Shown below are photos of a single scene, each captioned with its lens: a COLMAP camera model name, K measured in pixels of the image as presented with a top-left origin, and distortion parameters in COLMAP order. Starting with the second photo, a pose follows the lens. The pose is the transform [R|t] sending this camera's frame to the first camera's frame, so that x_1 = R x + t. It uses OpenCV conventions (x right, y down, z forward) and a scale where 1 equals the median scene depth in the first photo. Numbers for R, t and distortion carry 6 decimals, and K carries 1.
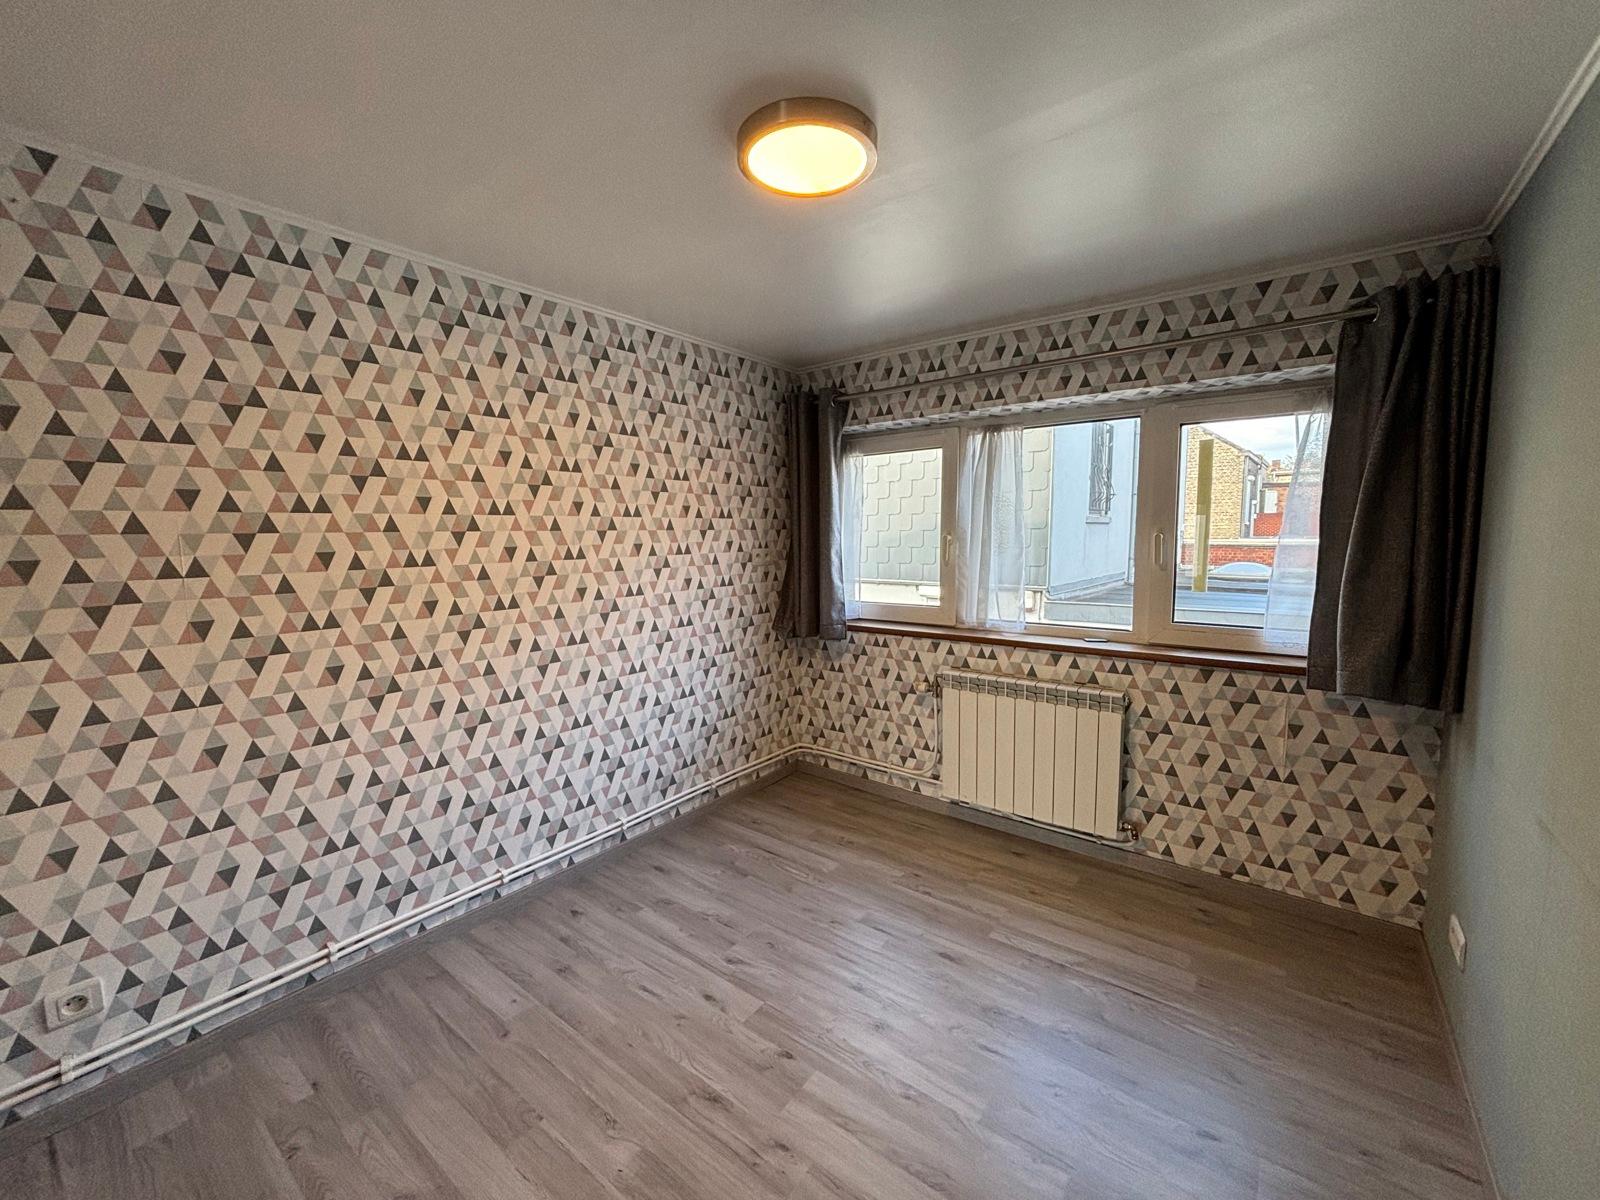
lens RADIAL K [[644.0, 0, 797.6], [0, 644.0, 598.0], [0, 0, 1]] dist [0.005248, -0.000608]
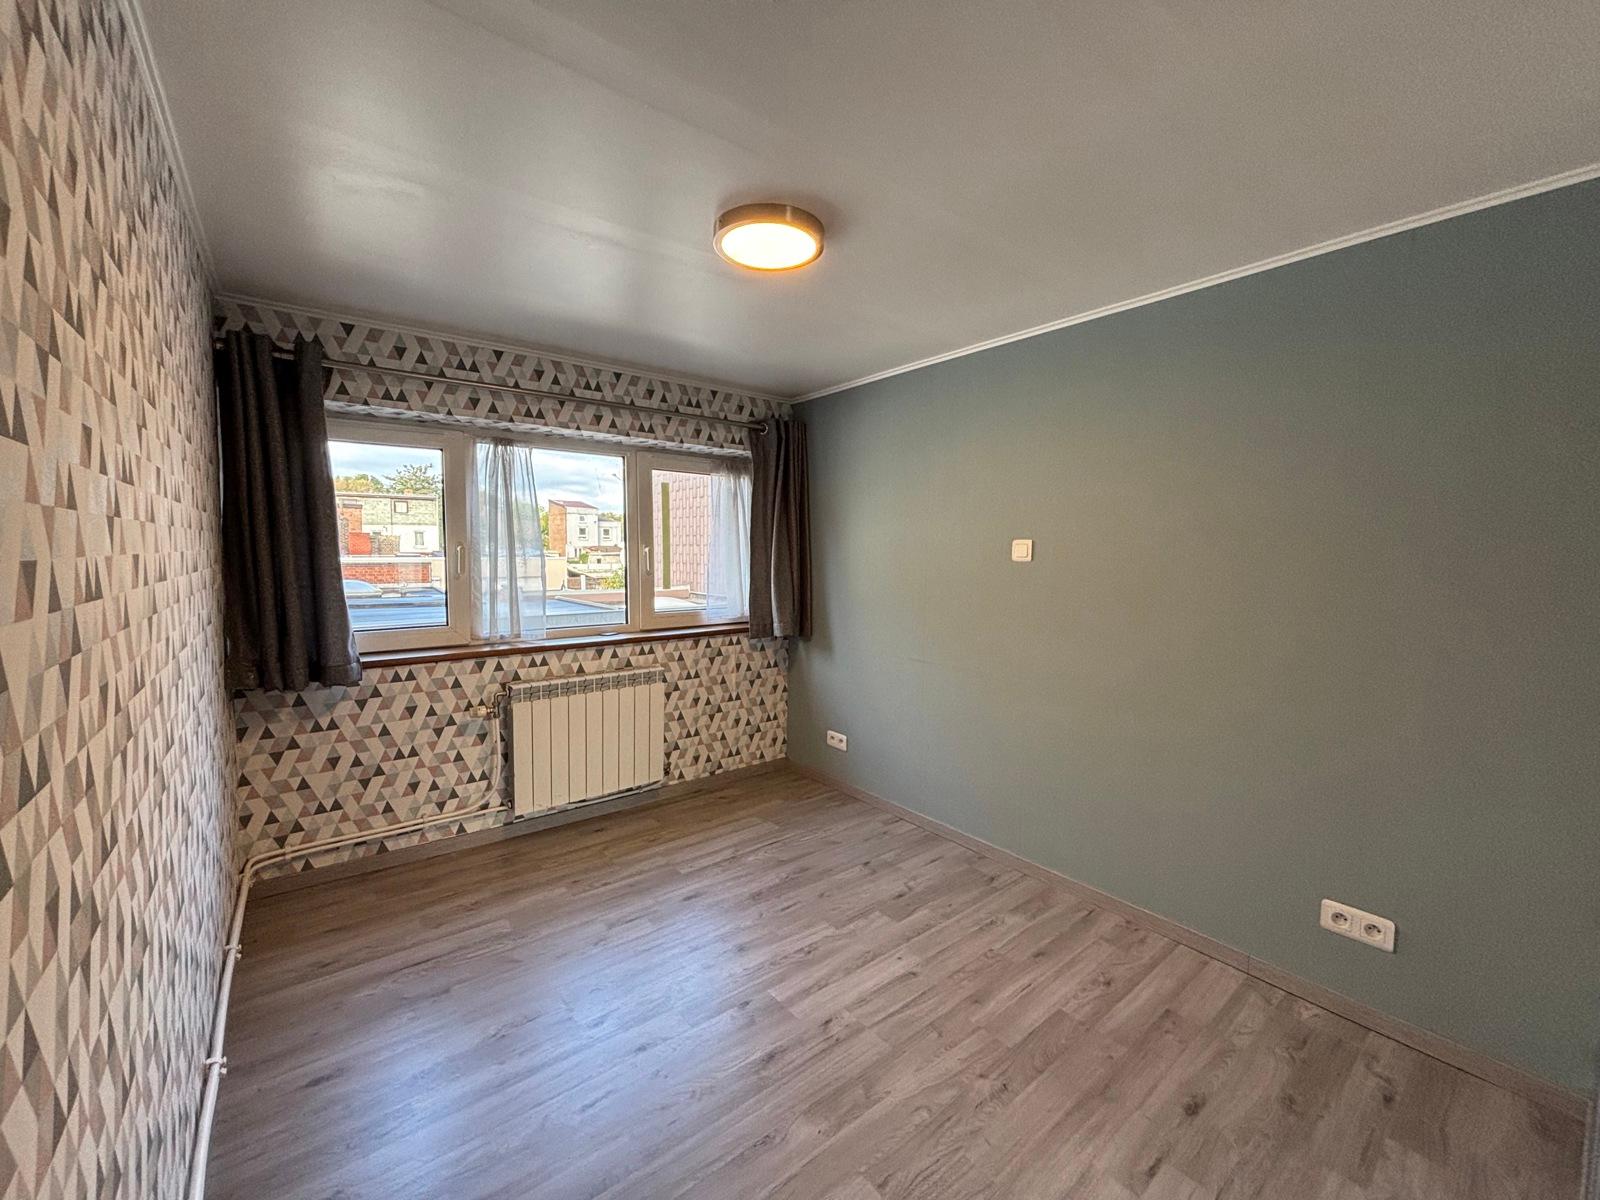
lens RADIAL K [[634.2, 0, 798.1], [0, 634.2, 604.4], [0, 0, 1]] dist [-0.012279, -0.000111]
pose [[0.236190, -0.066472, 0.969431, -0.631830], [0.098137, 0.994188, 0.044259, -0.009322], [-0.966739, 0.084683, 0.241340, 0.372523]]
